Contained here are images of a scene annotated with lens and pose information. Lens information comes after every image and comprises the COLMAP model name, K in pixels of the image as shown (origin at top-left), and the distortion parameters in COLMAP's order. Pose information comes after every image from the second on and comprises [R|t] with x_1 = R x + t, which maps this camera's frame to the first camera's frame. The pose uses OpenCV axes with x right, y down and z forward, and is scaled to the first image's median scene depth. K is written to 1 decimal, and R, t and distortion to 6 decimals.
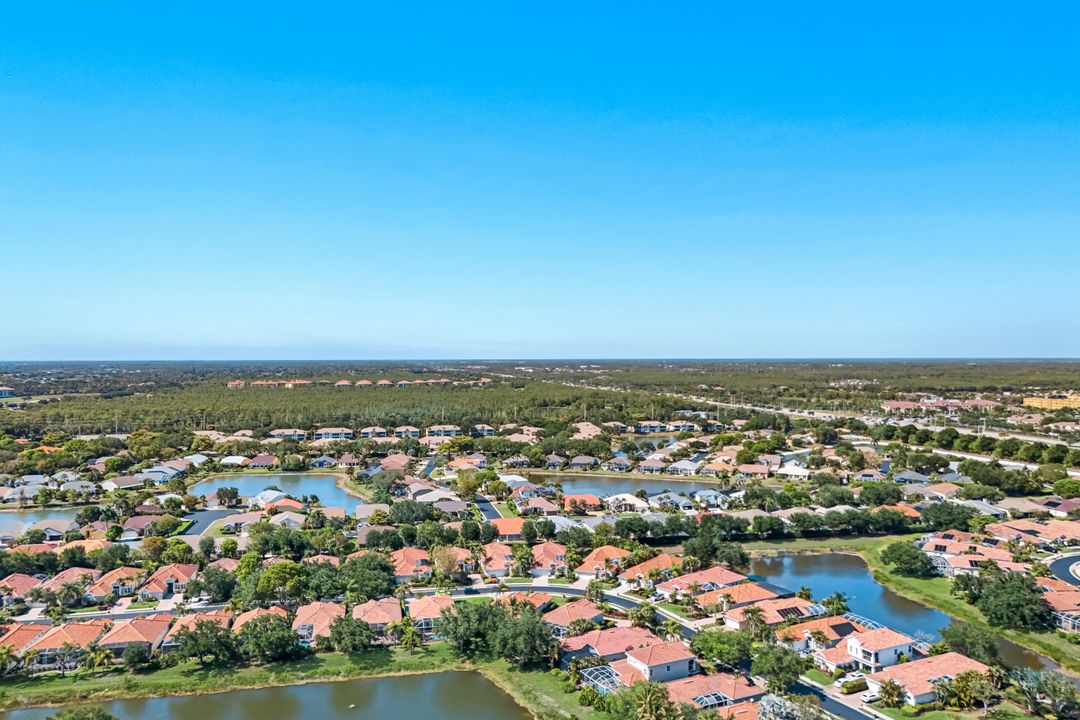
lens RADIAL K [[799.8, 0, 540.0], [0, 799.8, 360.0], [0, 0, 1]] dist [0.038514, -0.002154]
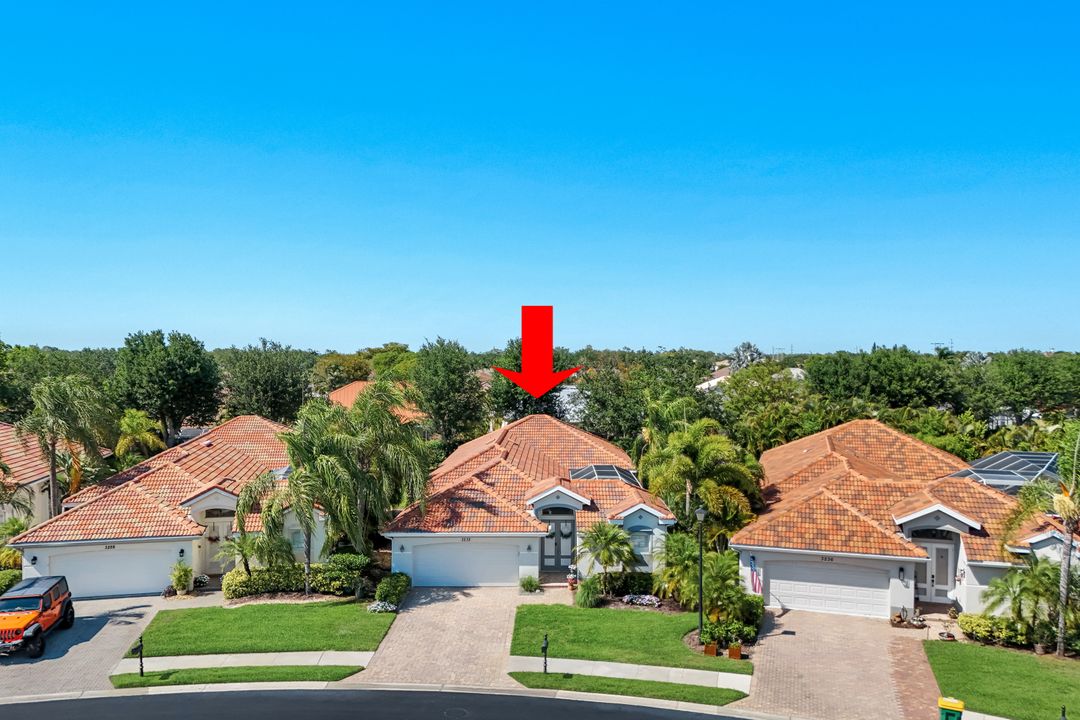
lens RADIAL K [[799.8, 0, 540.0], [0, 799.8, 360.0], [0, 0, 1]] dist [0.038514, -0.002154]
pose [[1.000000, -0.000457, -0.000796, 0.013402], [0.000416, 0.998676, -0.051432, 0.238522], [0.000819, 0.051432, 0.998676, 0.867573]]
